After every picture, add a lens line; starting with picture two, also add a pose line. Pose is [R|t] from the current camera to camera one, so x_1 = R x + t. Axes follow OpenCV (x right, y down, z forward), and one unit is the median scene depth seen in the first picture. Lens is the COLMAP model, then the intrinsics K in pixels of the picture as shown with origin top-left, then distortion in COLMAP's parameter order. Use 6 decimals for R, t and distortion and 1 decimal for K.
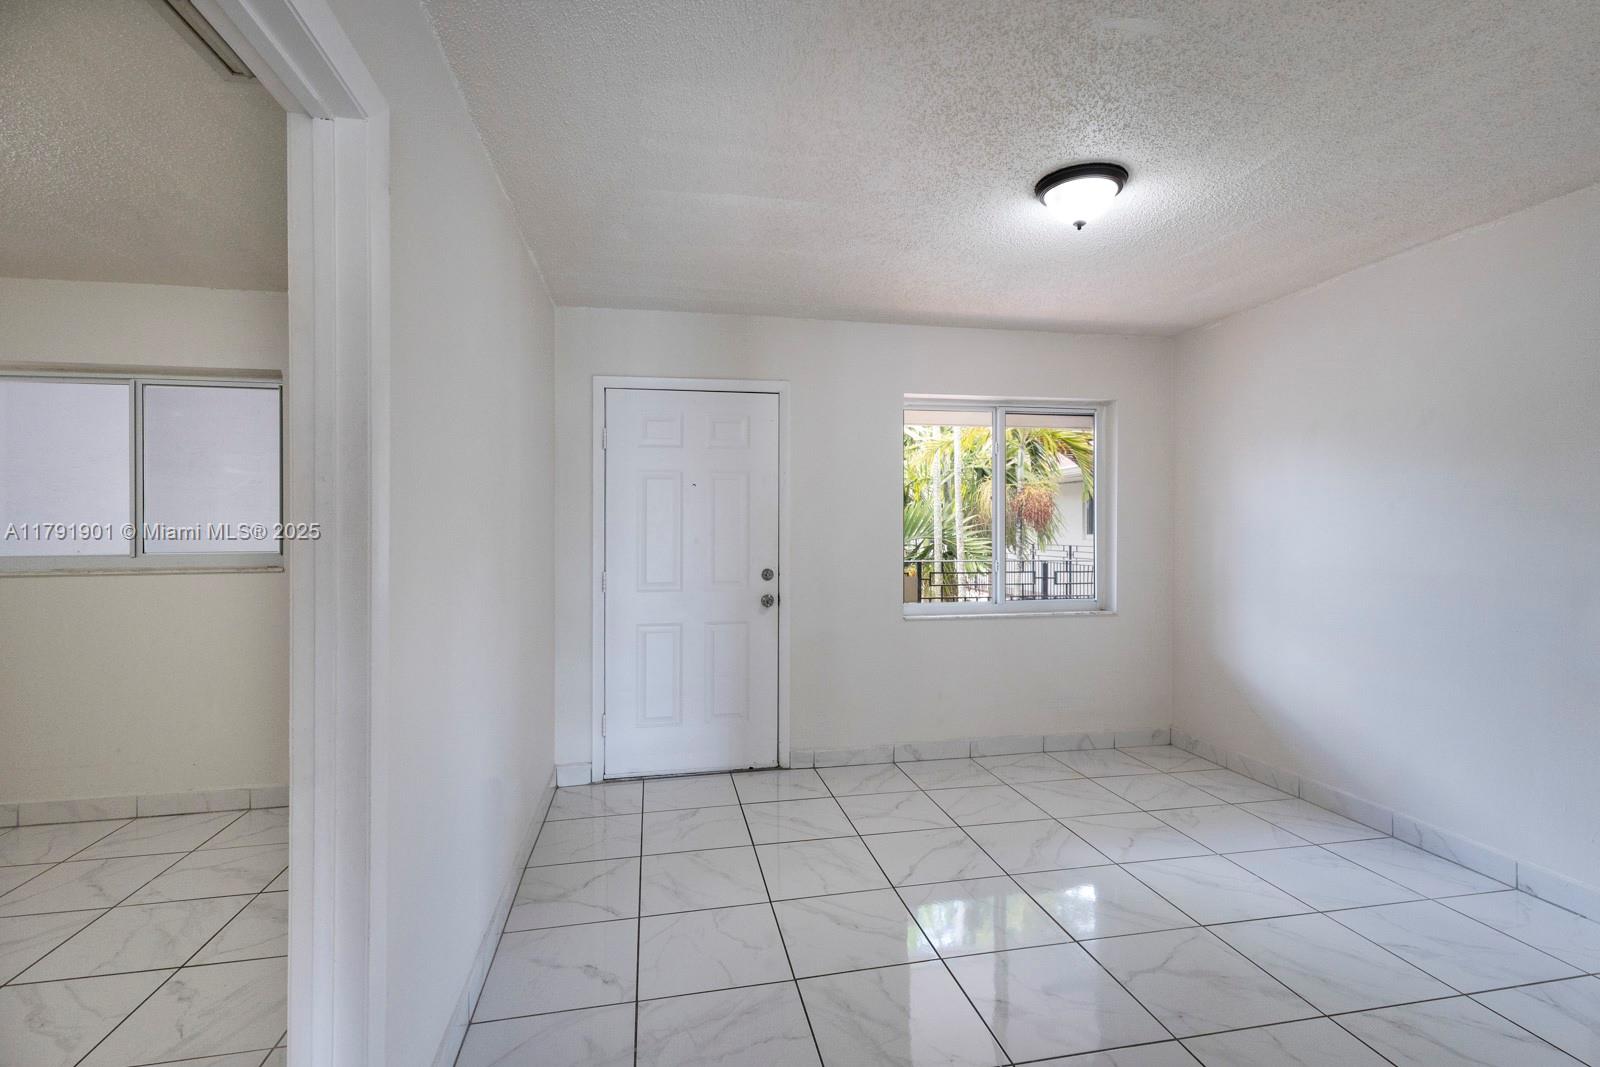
lens RADIAL K [[755.1, 0, 802.2], [0, 755.1, 516.6], [0, 0, 1]] dist [0.032411, 0.000437]
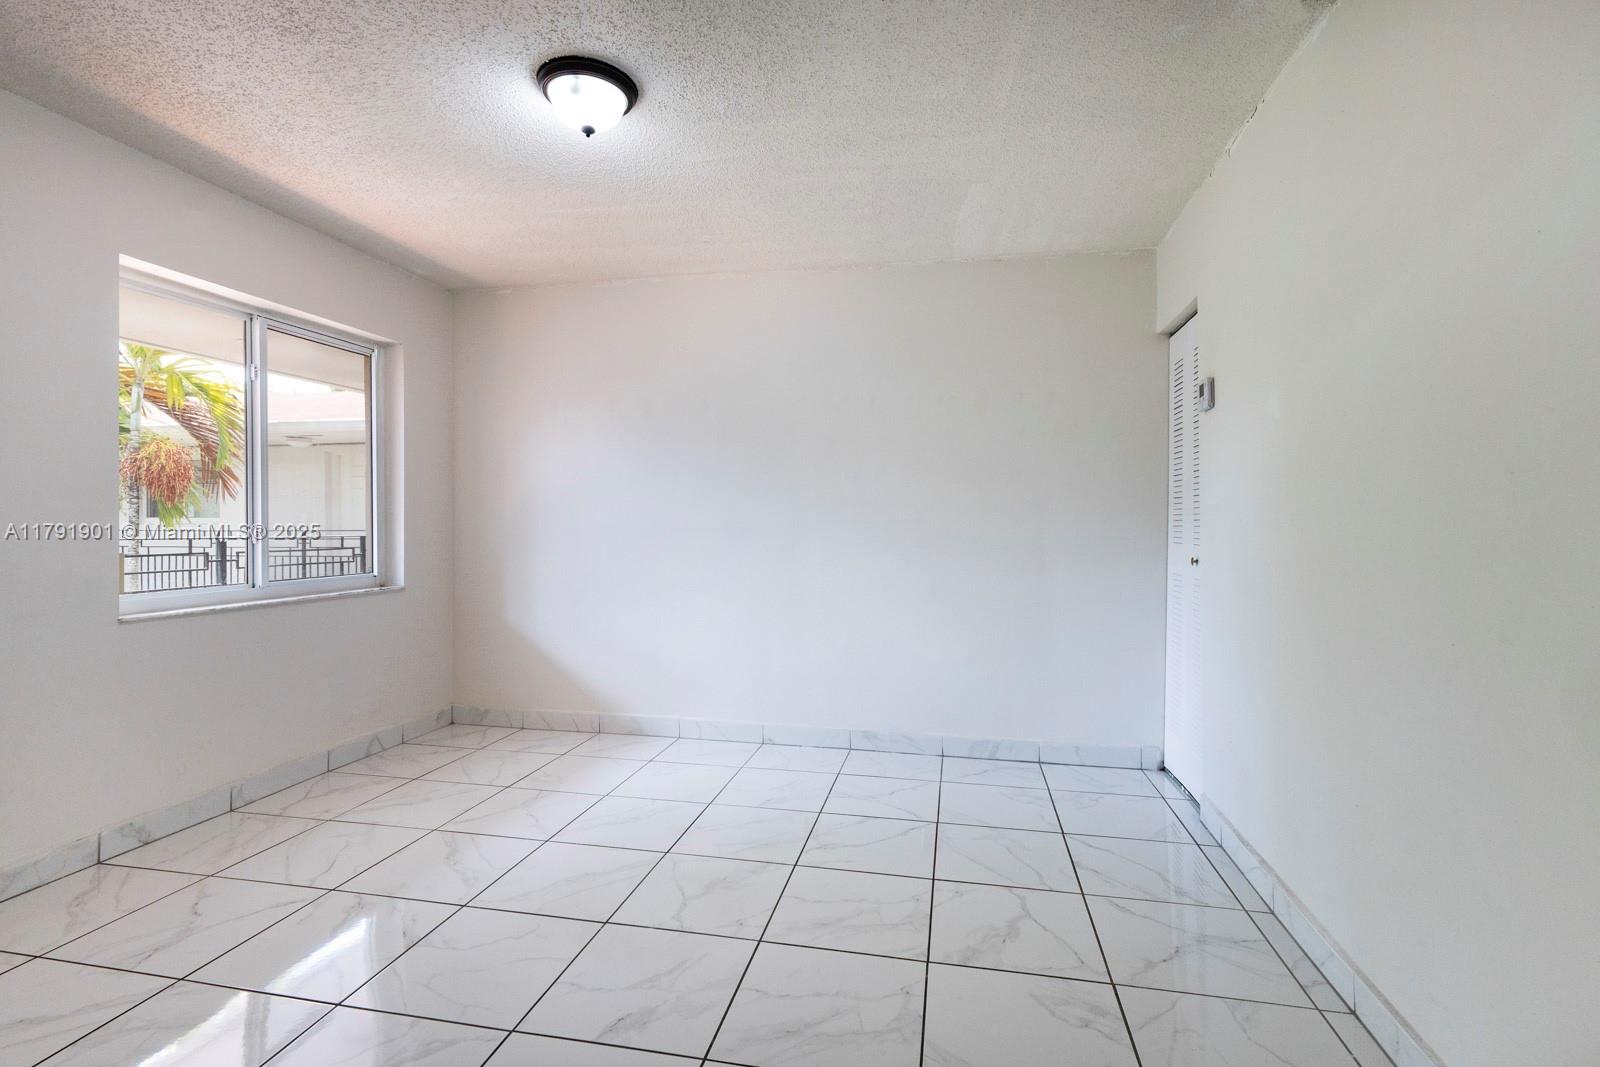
lens RADIAL K [[755.1, 0, 802.2], [0, 755.1, 516.6], [0, 0, 1]] dist [0.032411, 0.000437]
pose [[0.403749, 0.013122, 0.914776, -0.215022], [-0.021053, 0.999766, -0.005049, 0.042094], [-0.914627, -0.017220, 0.403931, 0.243499]]
